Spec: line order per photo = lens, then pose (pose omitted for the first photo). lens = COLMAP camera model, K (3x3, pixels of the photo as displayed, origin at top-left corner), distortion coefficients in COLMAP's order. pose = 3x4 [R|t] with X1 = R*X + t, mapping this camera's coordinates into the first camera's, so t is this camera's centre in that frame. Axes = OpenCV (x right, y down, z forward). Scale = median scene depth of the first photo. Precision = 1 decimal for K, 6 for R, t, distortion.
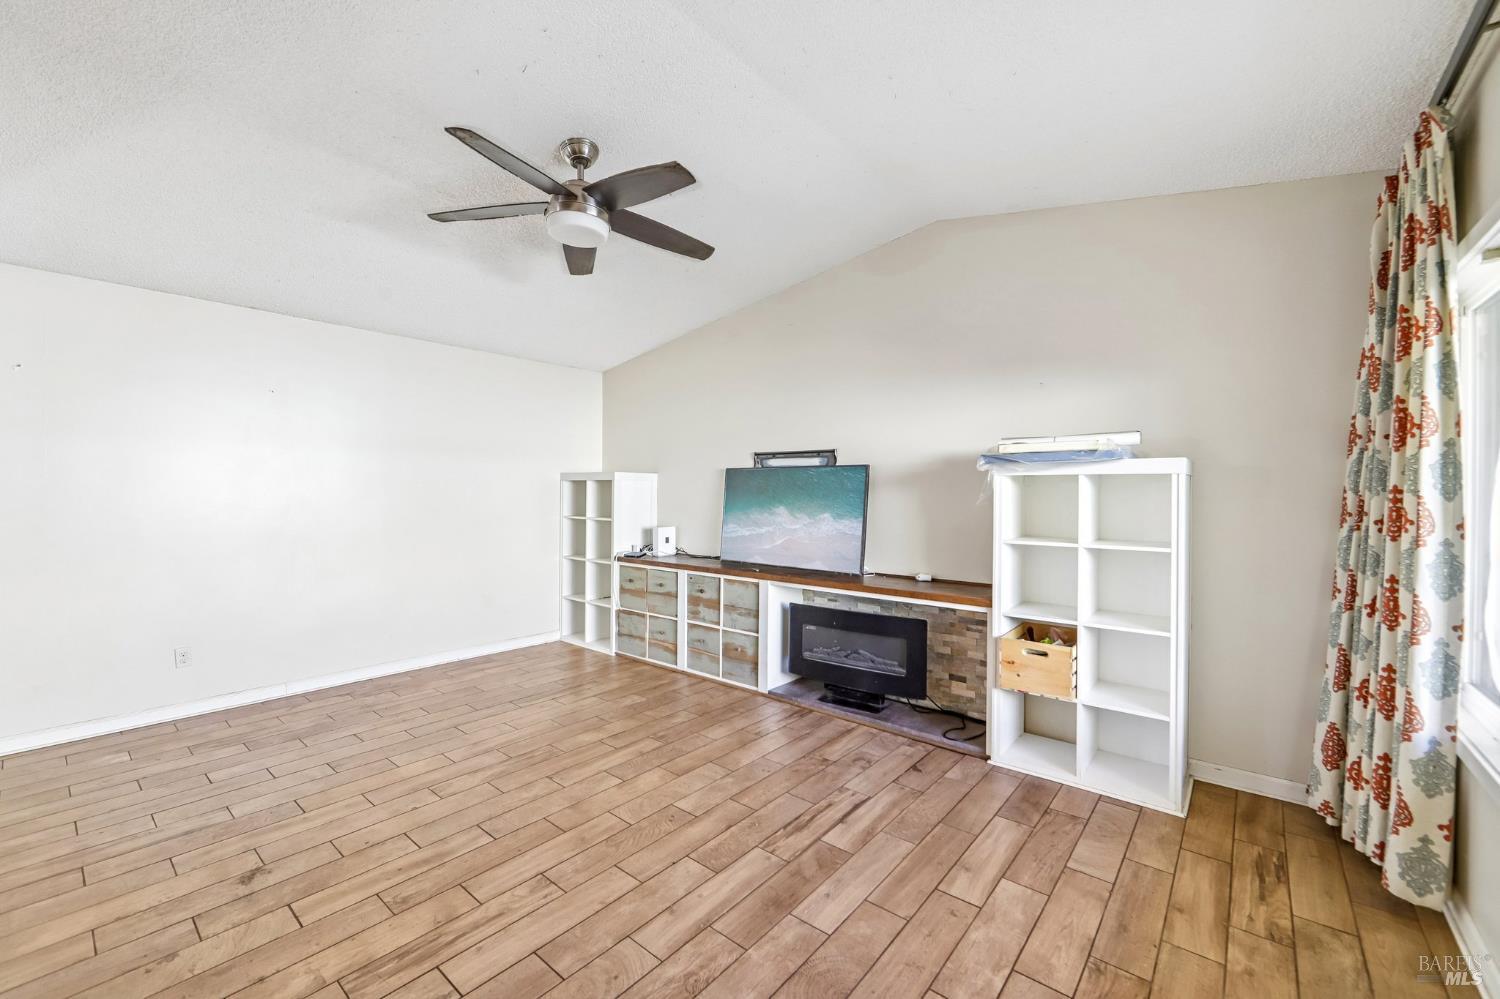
lens RADIAL K [[608.4, 0, 761.7], [0, 608.4, 503.2], [0, 0, 1]] dist [-0.008864, 0.000122]
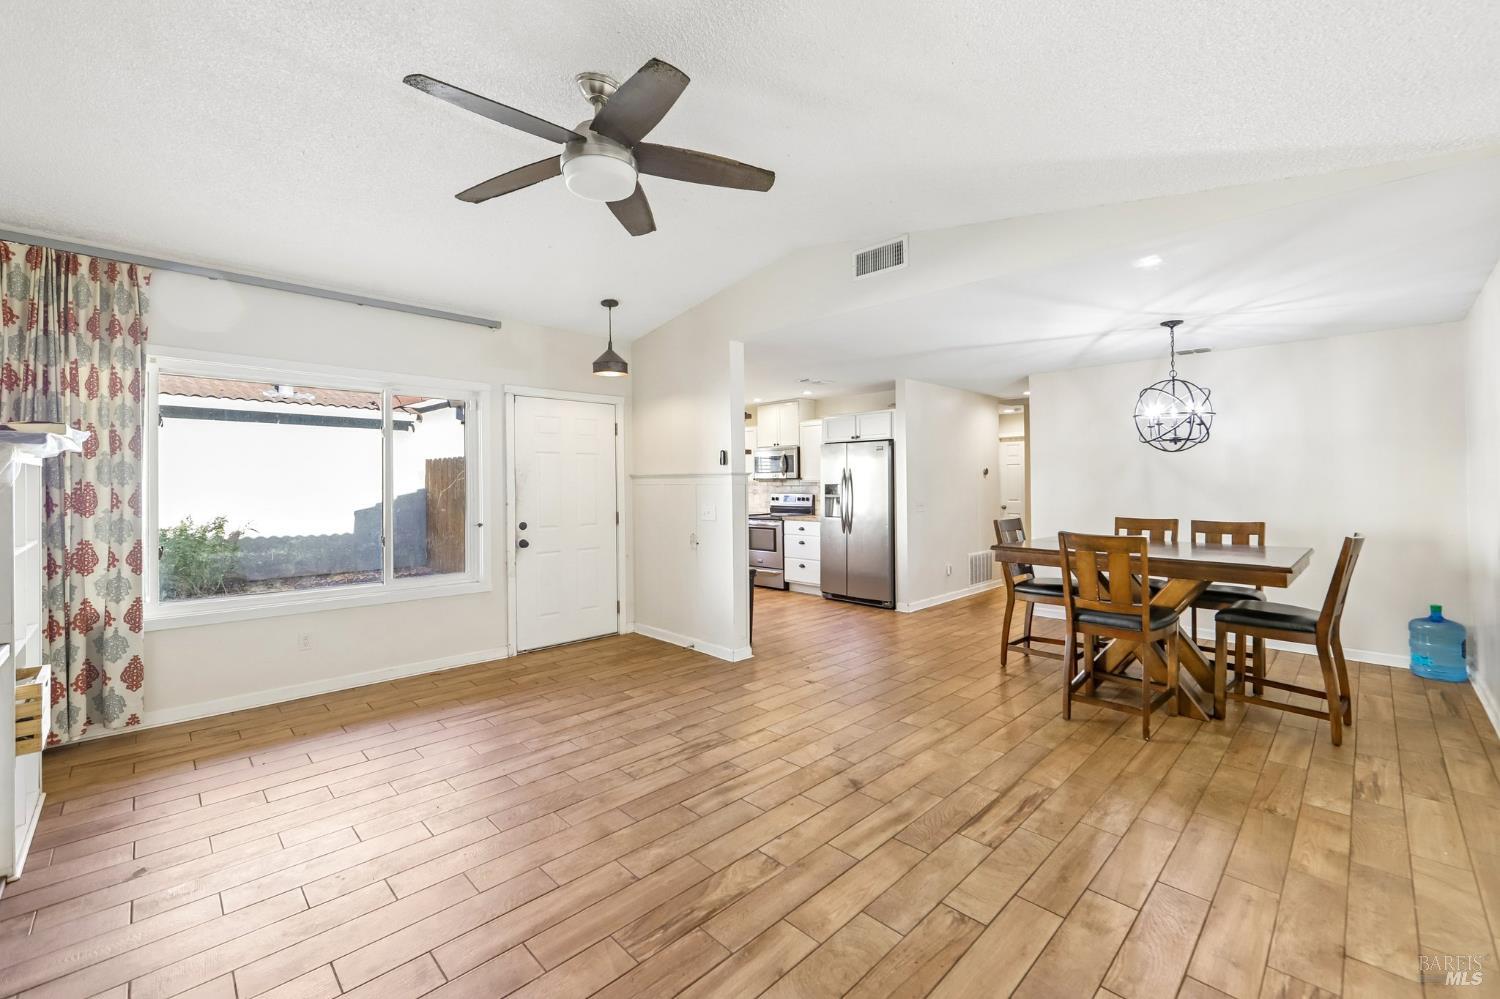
lens RADIAL K [[618.3, 0, 761.6], [0, 618.3, 468.1], [0, 0, 1]] dist [-0.010710, 0.000325]
pose [[-0.994965, -0.001824, 0.100206, -0.448977], [-0.002408, 0.999981, -0.005705, -0.029886], [-0.100194, -0.005917, -0.994950, 1.349814]]
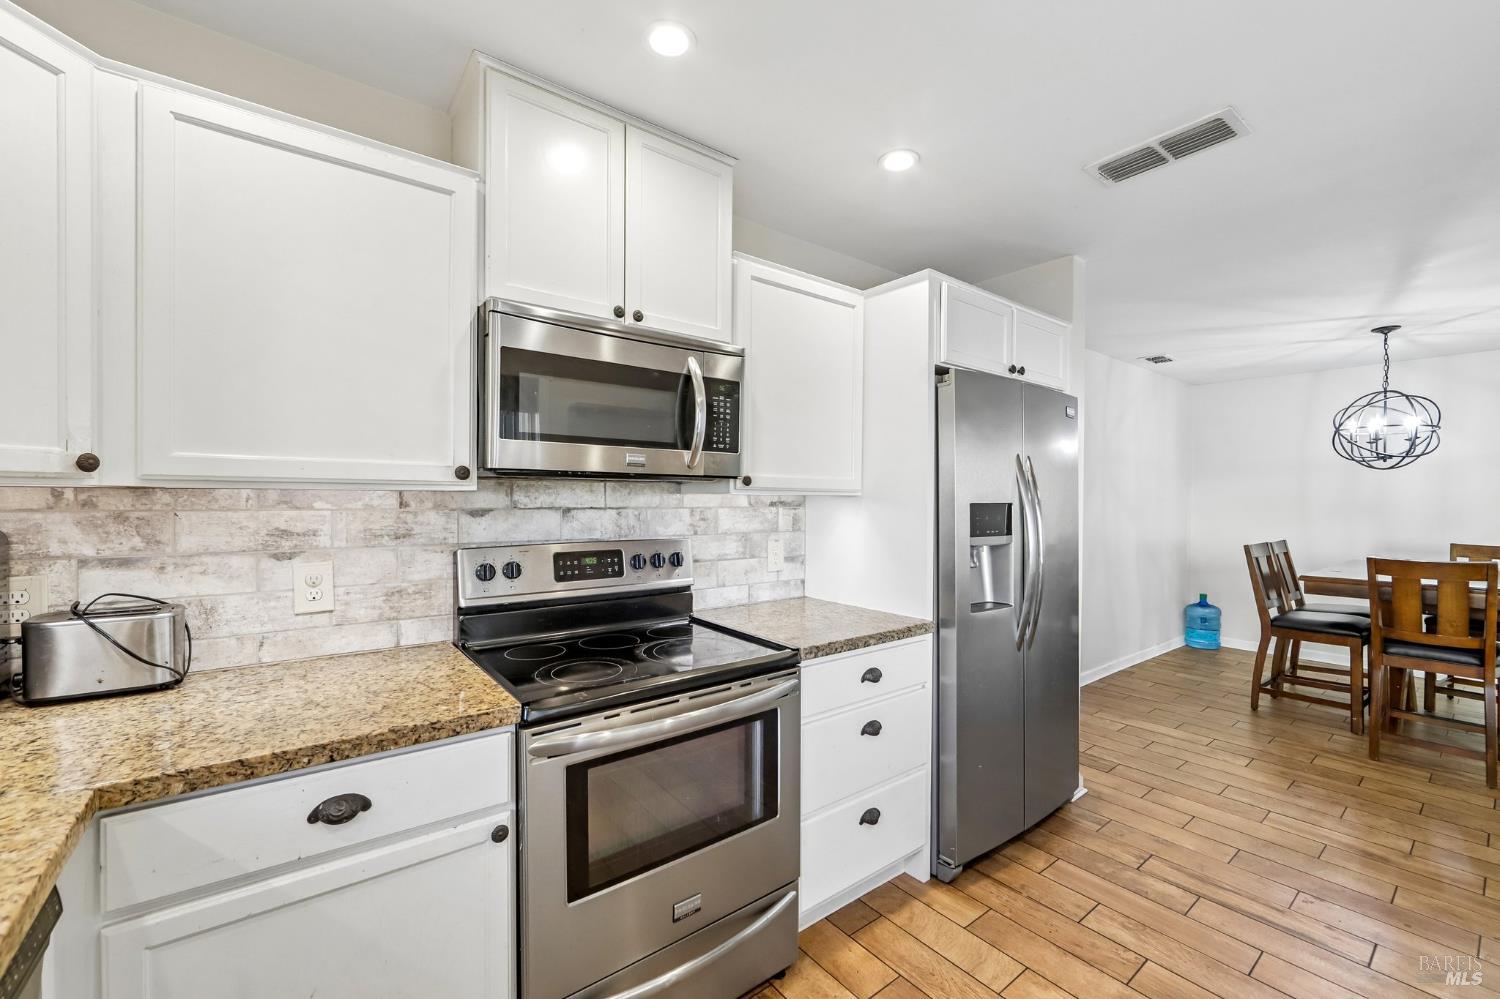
lens RADIAL K [[608.4, 0, 761.7], [0, 608.4, 503.2], [0, 0, 1]] dist [-0.008864, 0.000122]
pose [[-0.221548, -0.002931, -0.975145, 0.167487], [-0.024833, 0.999688, 0.002637, 0.013810], [0.974833, 0.024800, -0.221552, -0.721993]]
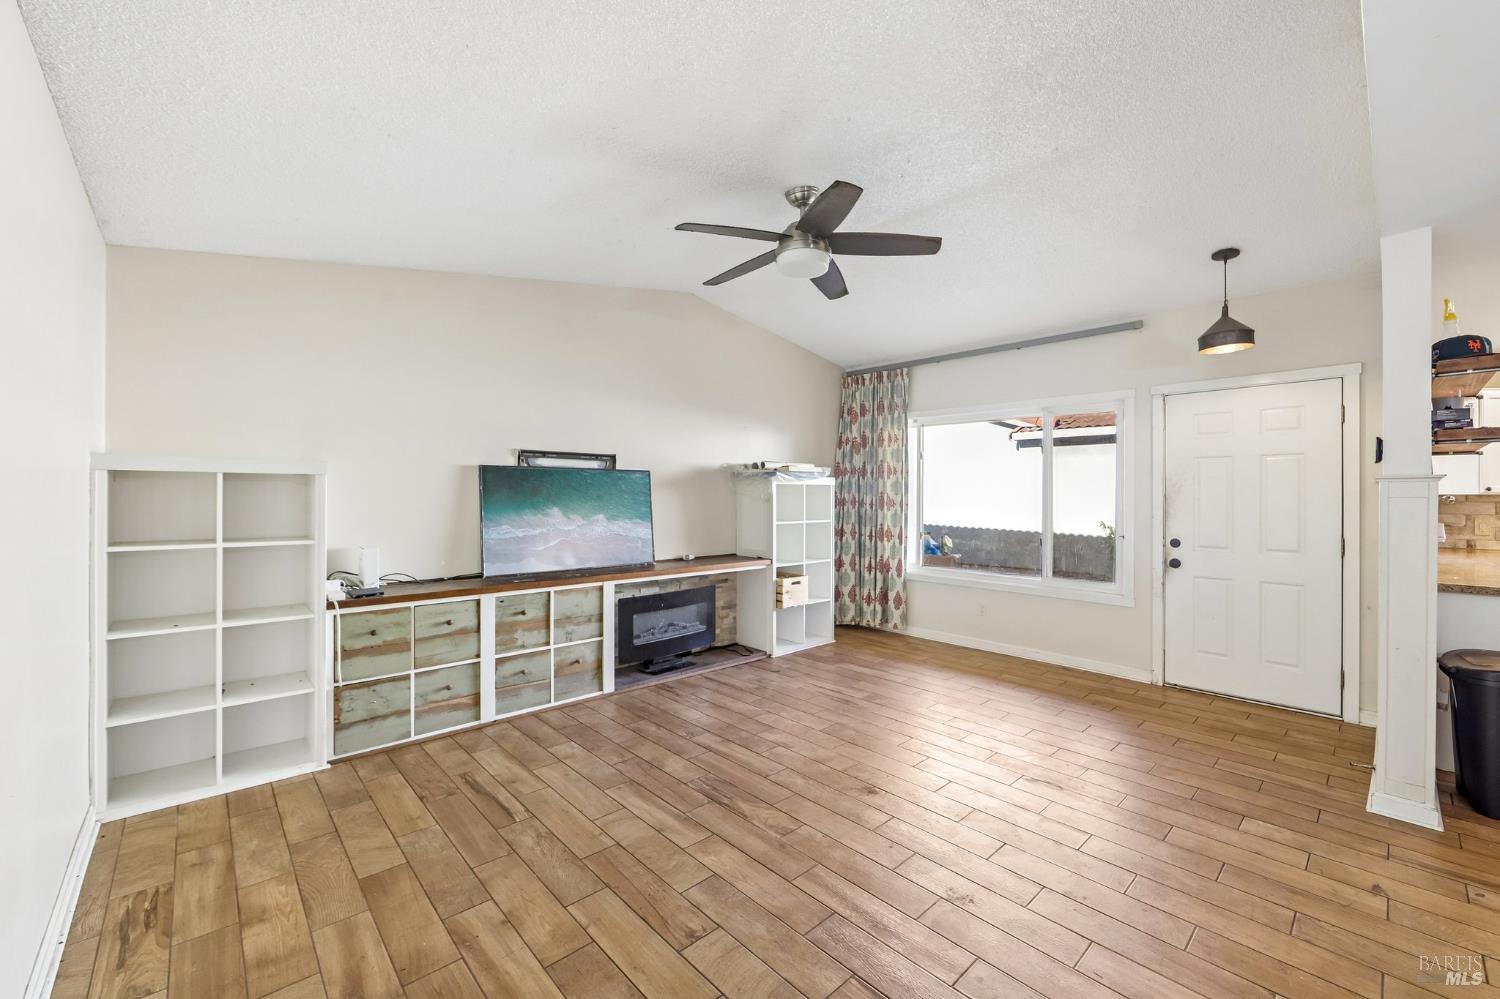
lens RADIAL K [[604.7, 0, 758.5], [0, 604.7, 496.3], [0, 0, 1]] dist [-0.009656, 0.000341]
pose [[0.136114, -0.009820, 0.990645, -1.057017], [0.015331, 0.999852, 0.007805, -0.020703], [-0.990575, 0.014125, 0.136244, 0.679873]]
